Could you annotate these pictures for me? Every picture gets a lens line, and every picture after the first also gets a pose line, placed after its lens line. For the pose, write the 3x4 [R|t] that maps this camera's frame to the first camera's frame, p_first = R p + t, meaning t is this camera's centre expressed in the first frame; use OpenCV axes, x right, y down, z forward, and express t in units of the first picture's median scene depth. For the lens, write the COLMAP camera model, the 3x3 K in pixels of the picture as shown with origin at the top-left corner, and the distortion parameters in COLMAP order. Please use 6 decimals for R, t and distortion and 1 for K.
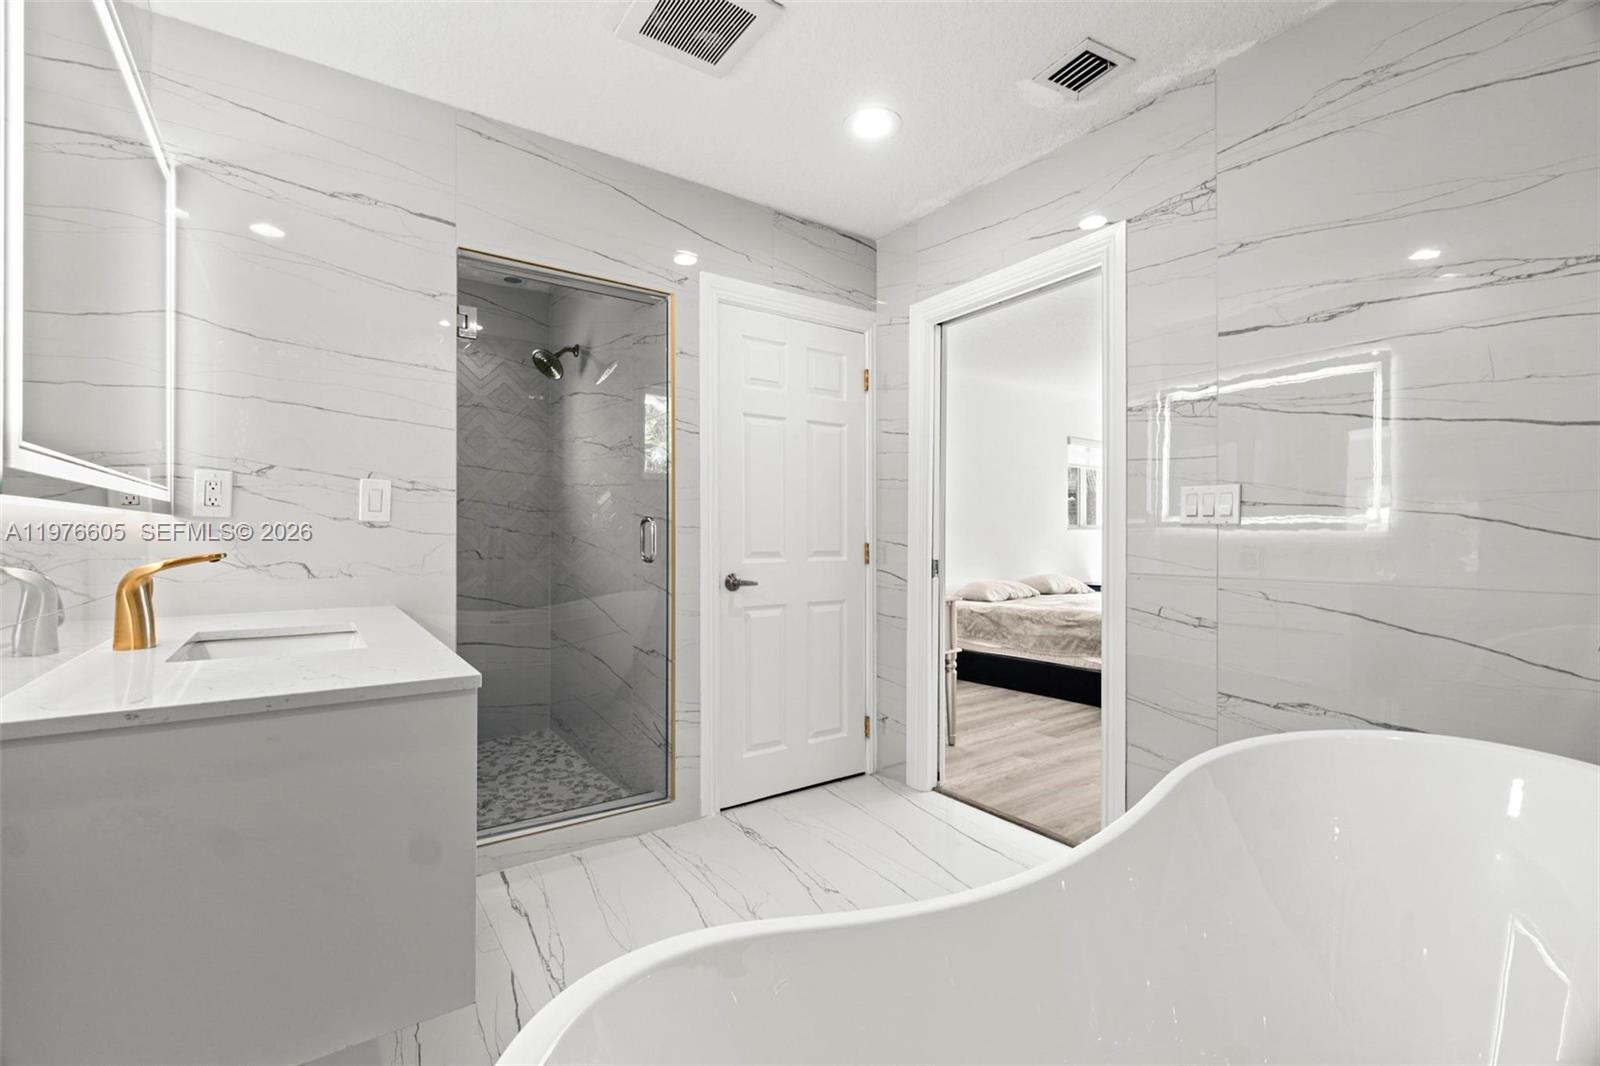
lens RADIAL K [[688.4, 0, 787.4], [0, 688.4, 537.4], [0, 0, 1]] dist [-0.003245, 0.000434]
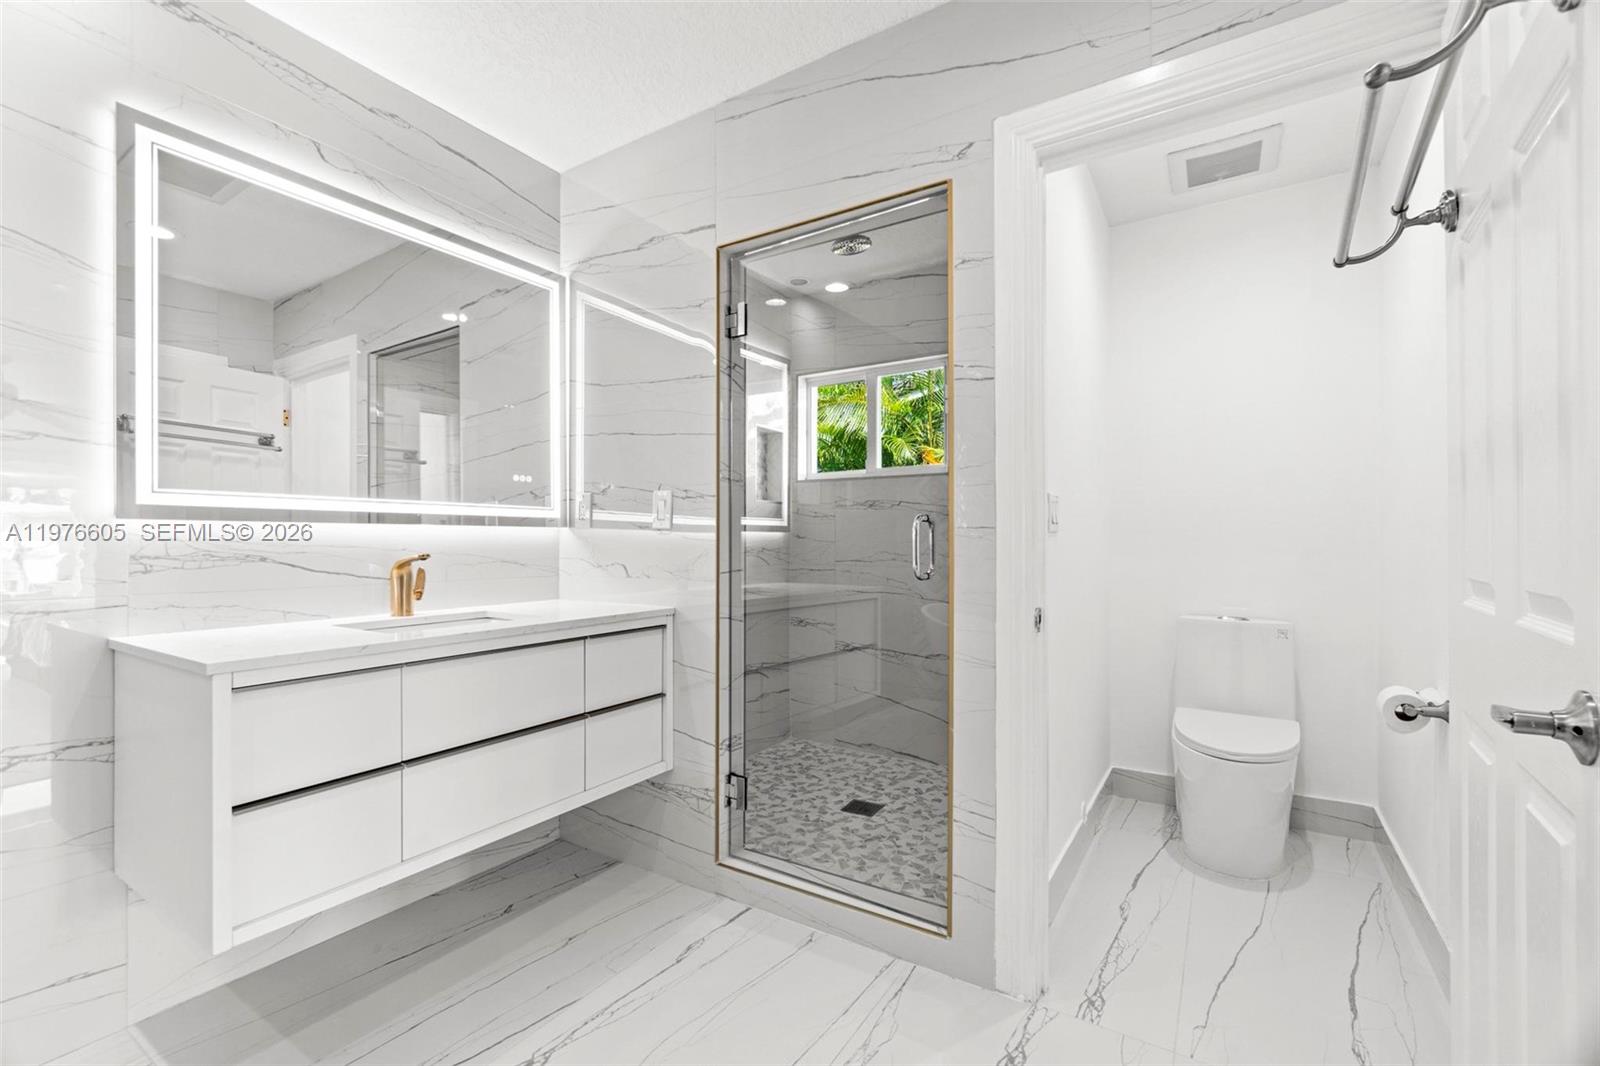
lens RADIAL K [[718.6, 0, 806.6], [0, 718.6, 538.6], [0, 0, 1]] dist [-0.003390, -0.000281]
pose [[0.369065, -0.000234, -0.929404, 0.471026], [0.003149, 0.999995, 0.000999, -0.006736], [0.929398, -0.003295, 0.369064, 0.671488]]
